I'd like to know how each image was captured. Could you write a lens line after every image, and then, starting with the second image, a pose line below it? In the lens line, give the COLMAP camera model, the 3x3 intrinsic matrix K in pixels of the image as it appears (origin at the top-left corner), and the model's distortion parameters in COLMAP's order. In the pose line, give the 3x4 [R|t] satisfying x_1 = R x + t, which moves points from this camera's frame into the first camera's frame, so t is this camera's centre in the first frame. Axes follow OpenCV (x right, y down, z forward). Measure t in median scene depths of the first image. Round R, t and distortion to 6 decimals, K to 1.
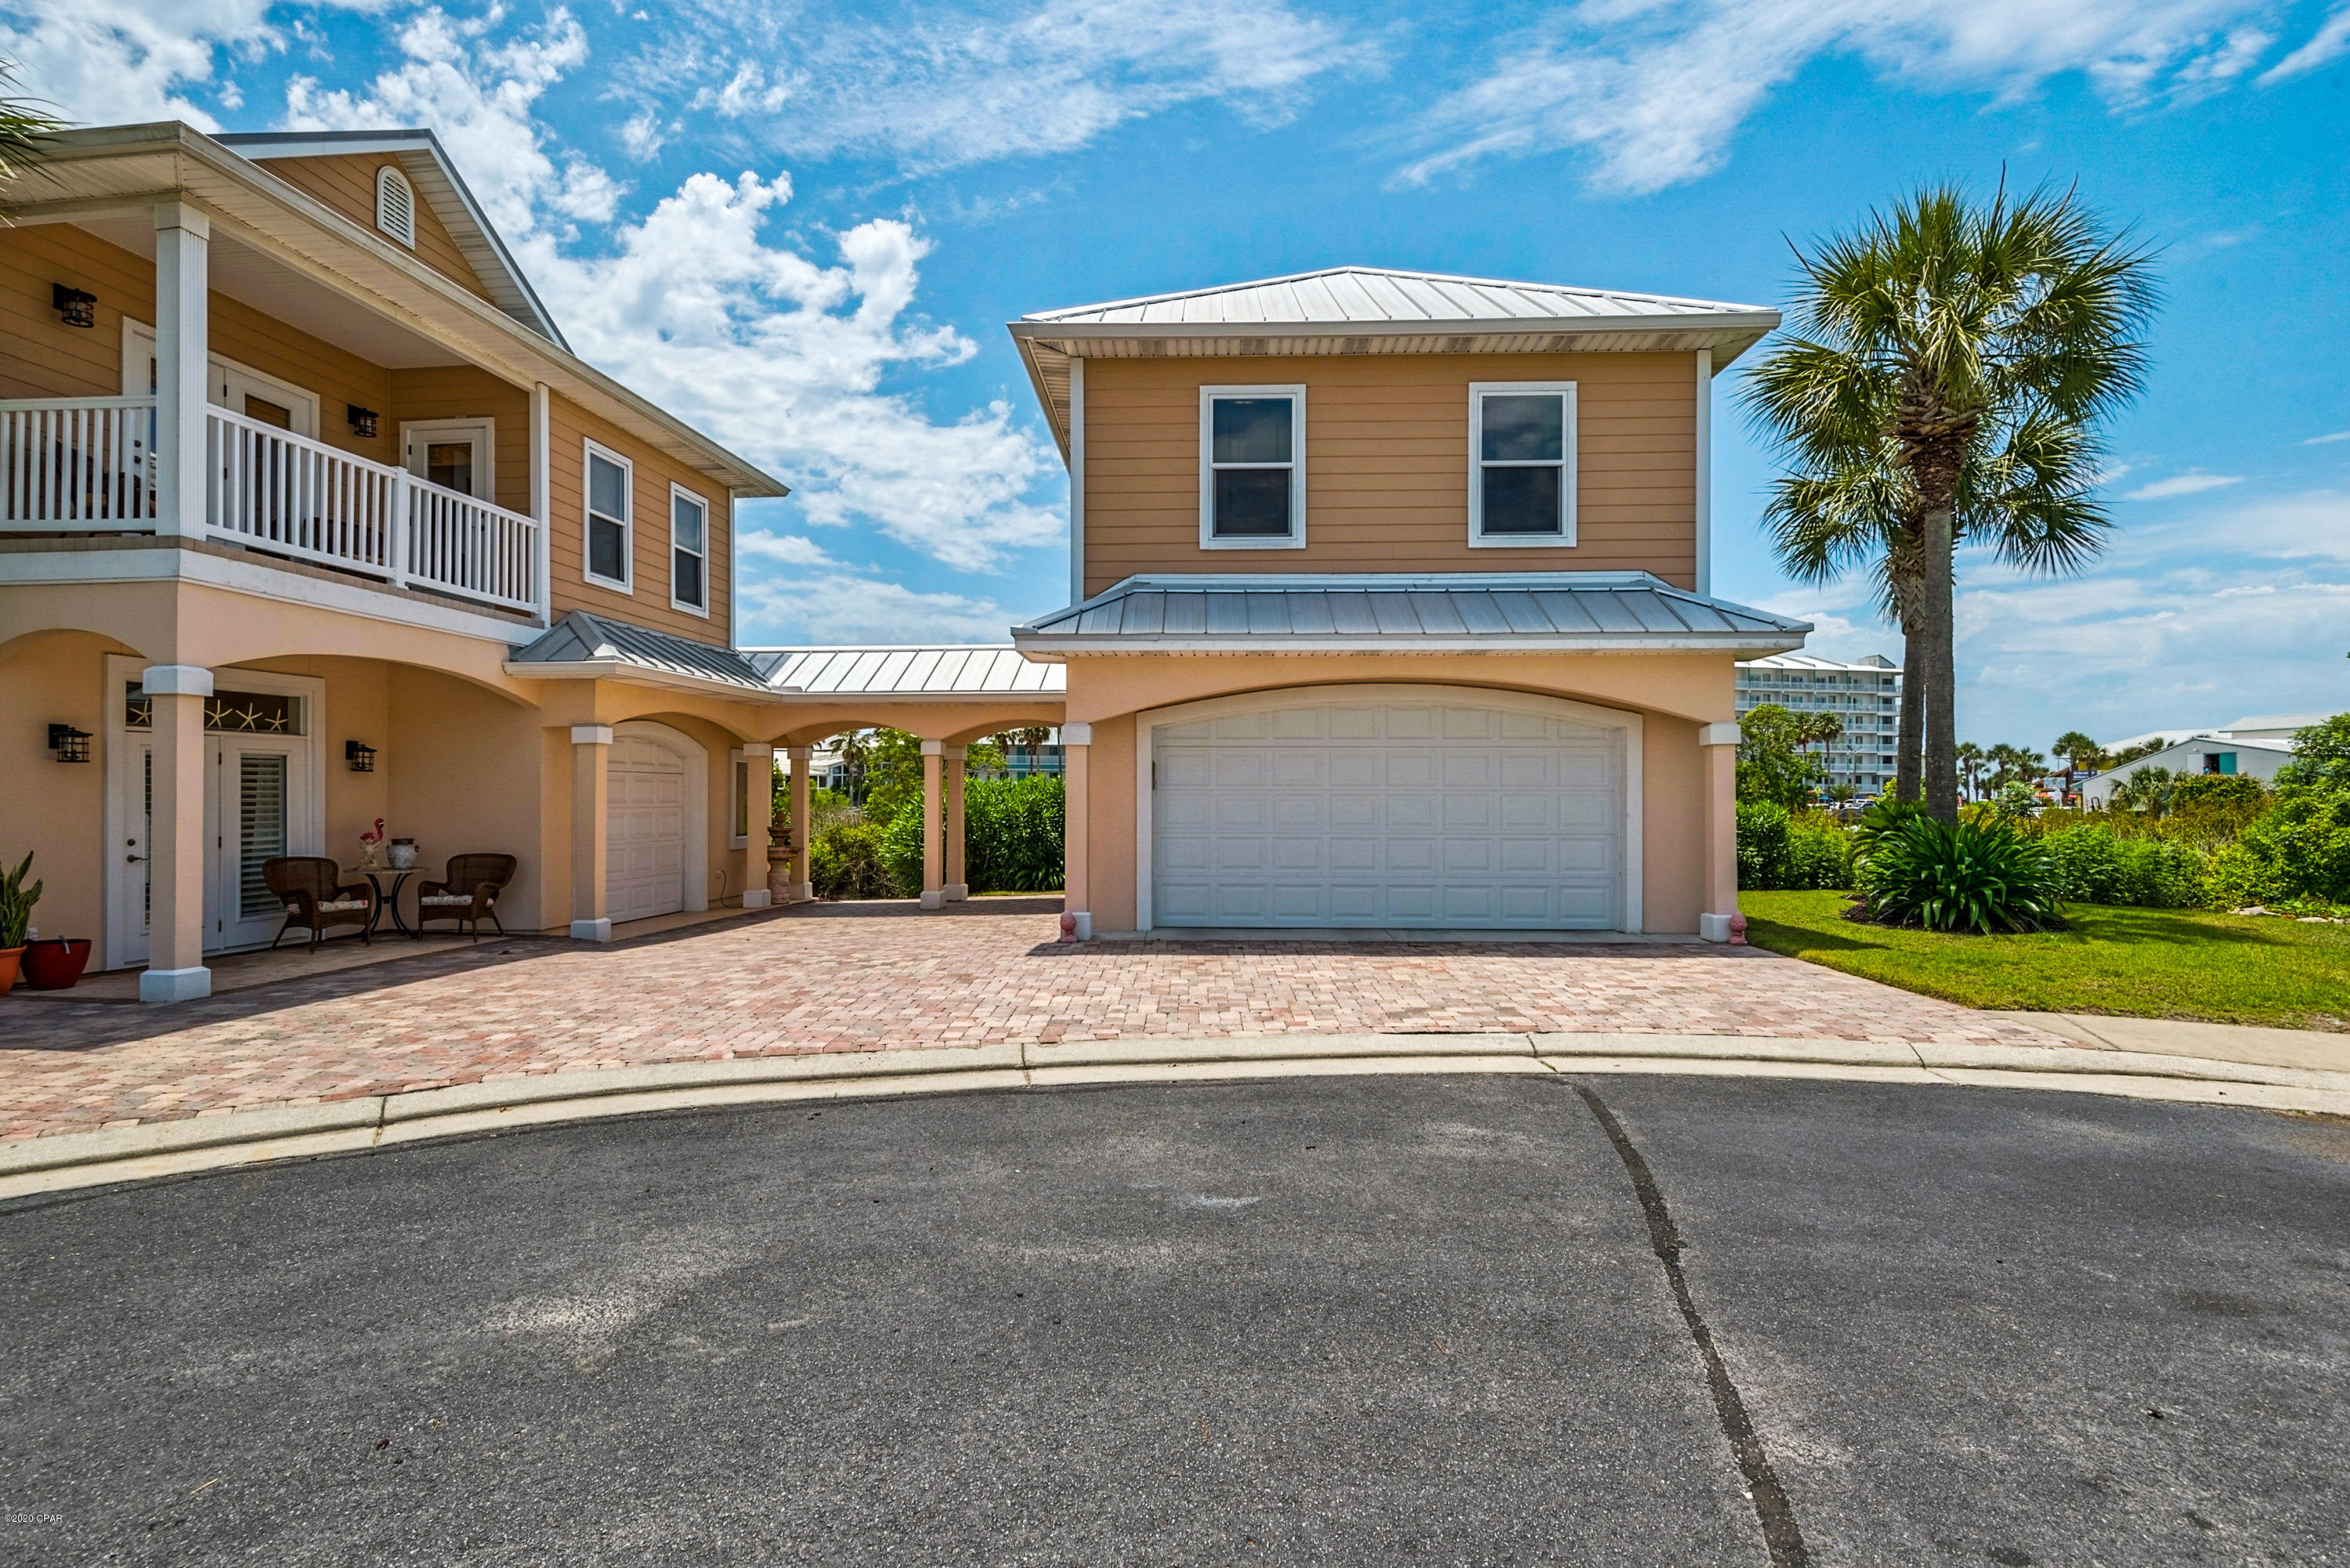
lens RADIAL K [[1182.4, 0, 1175.5], [0, 1182.4, 790.2], [0, 0, 1]] dist [0.026626, -0.013435]
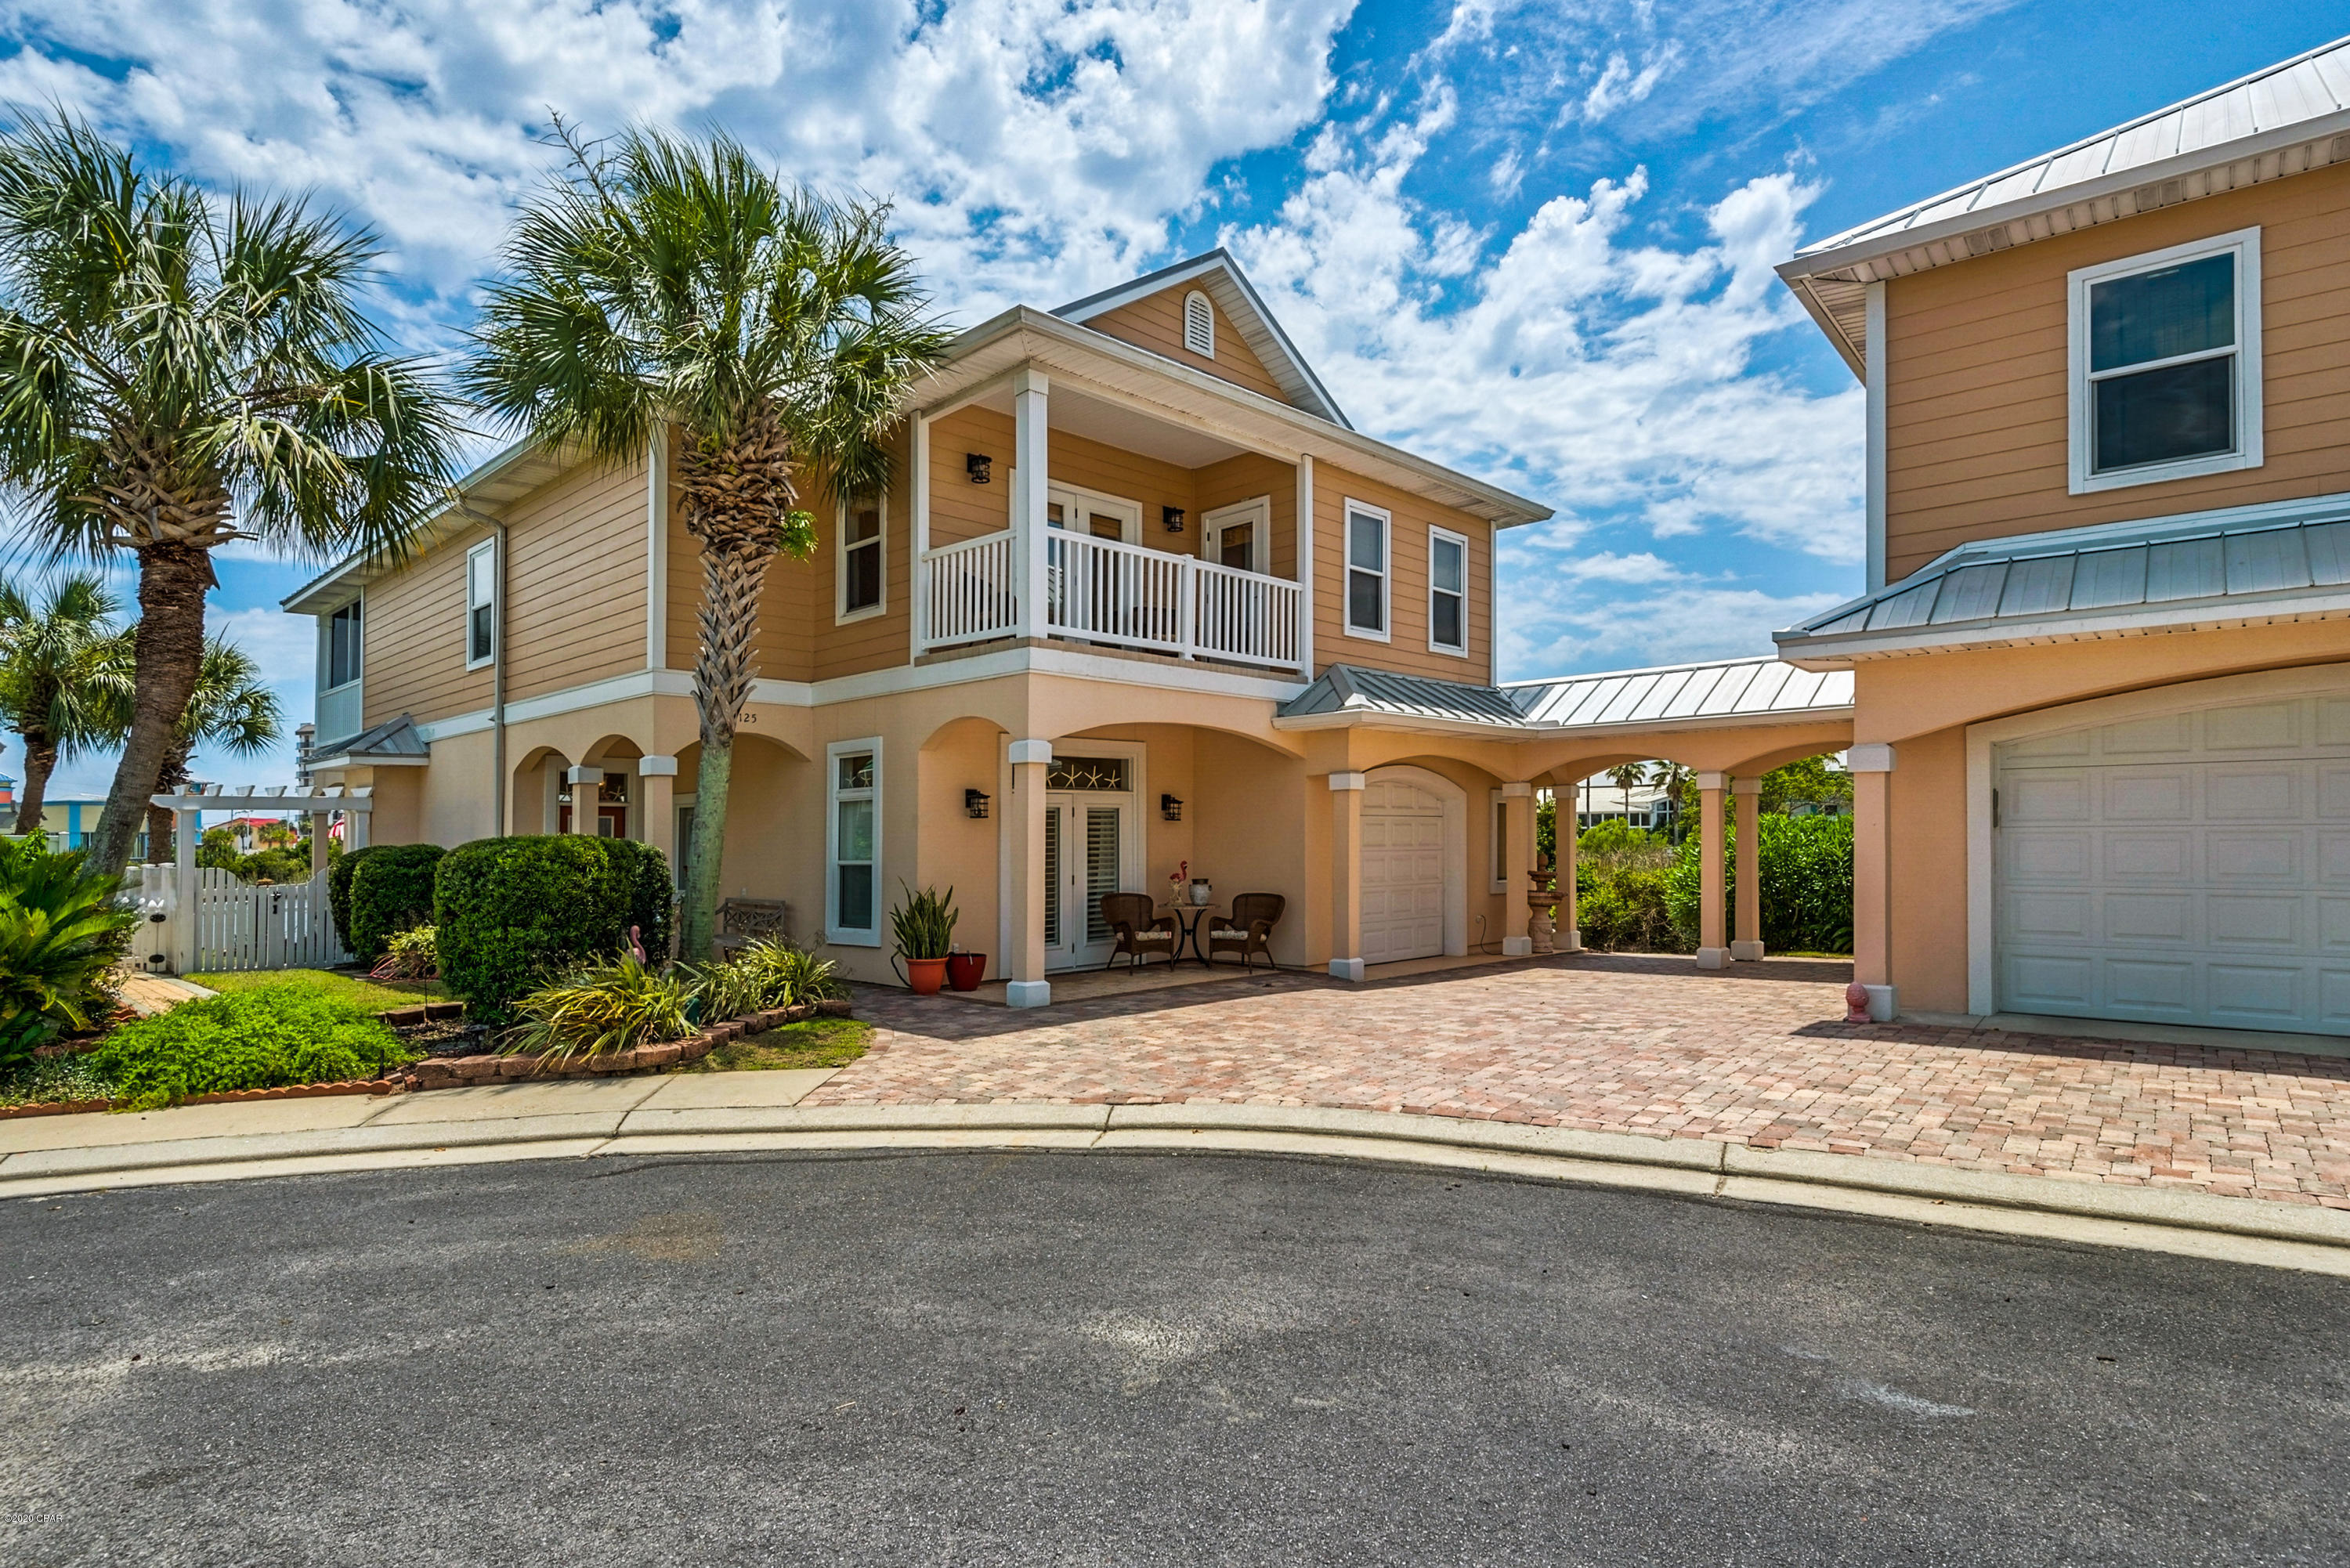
lens RADIAL K [[1248.3, 0, 1151.4], [0, 1248.3, 825.2], [0, 0, 1]] dist [0.030305, -0.015119]
pose [[0.781581, -0.014618, -0.623633, 0.061216], [0.012192, 0.999892, -0.008158, -0.001782], [0.623685, -0.001227, 0.781675, 0.040738]]
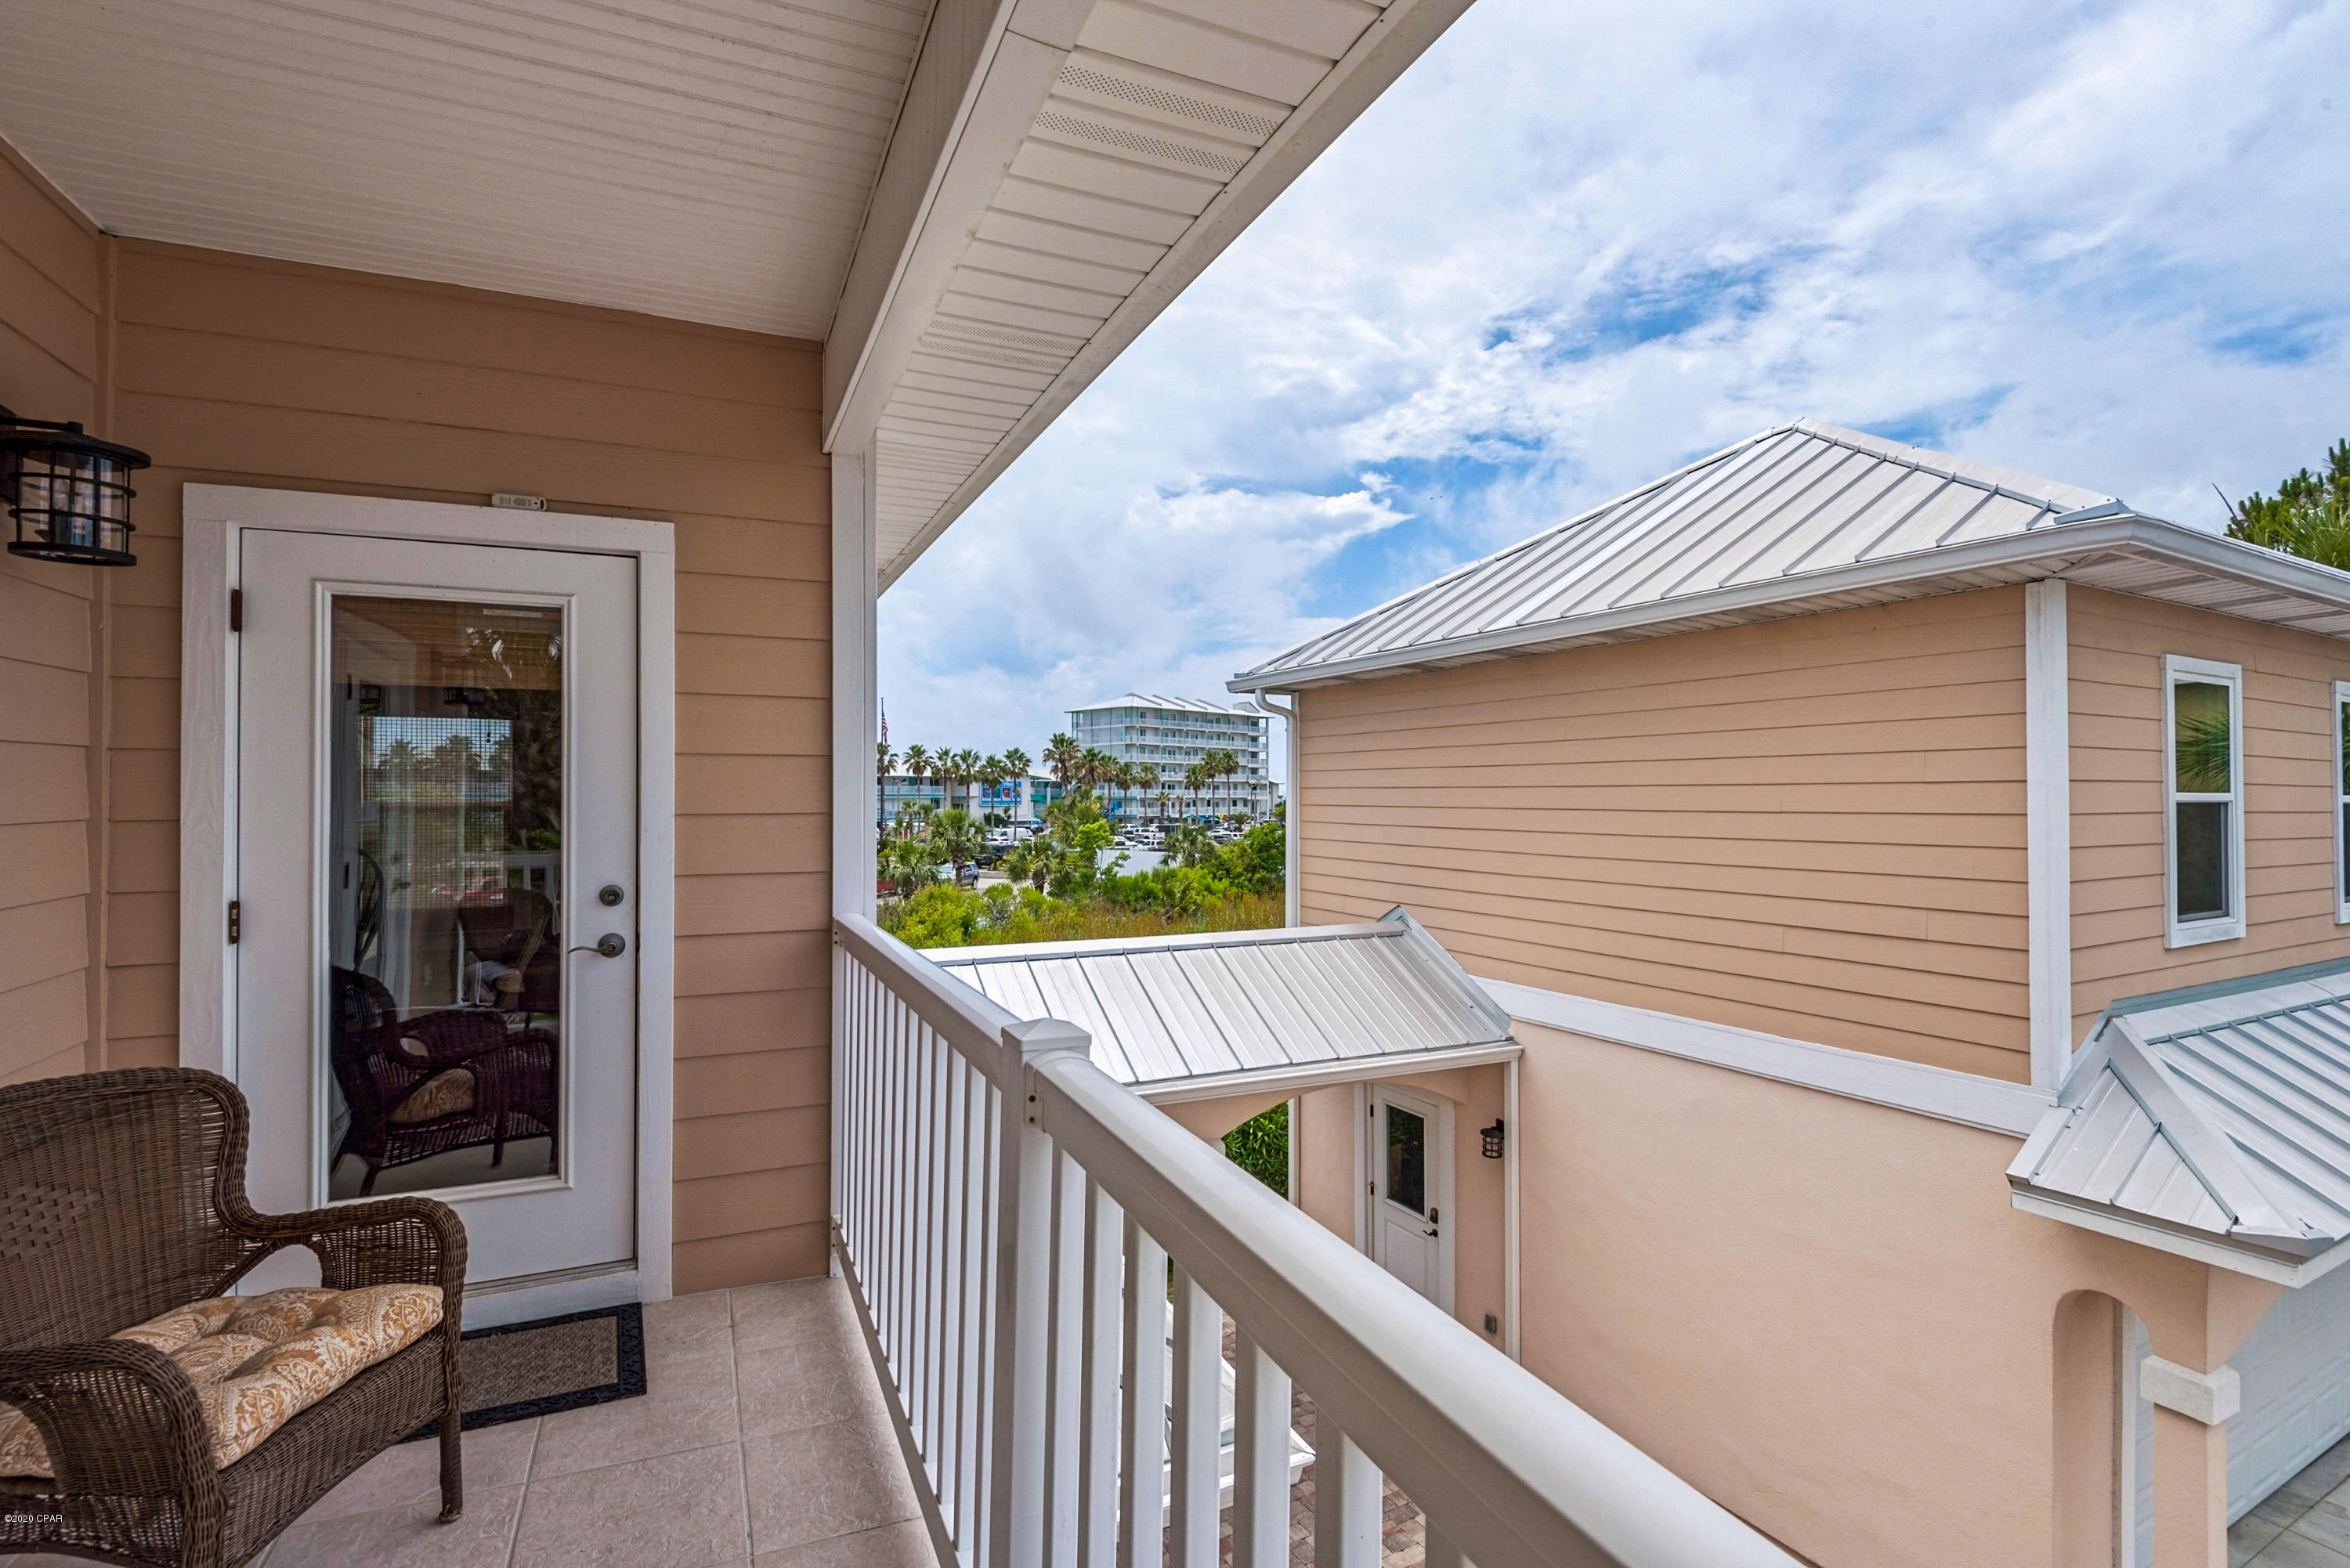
lens RADIAL K [[1088.2, 0, 1161.4], [0, 1088.2, 776.0], [0, 0, 1]] dist [0.007029, -0.012530]
pose [[0.866601, 0.013299, 0.498824, -0.645104], [-0.008527, 0.999893, -0.011844, -0.276025], [-0.498928, 0.006011, 0.866623, 0.800269]]
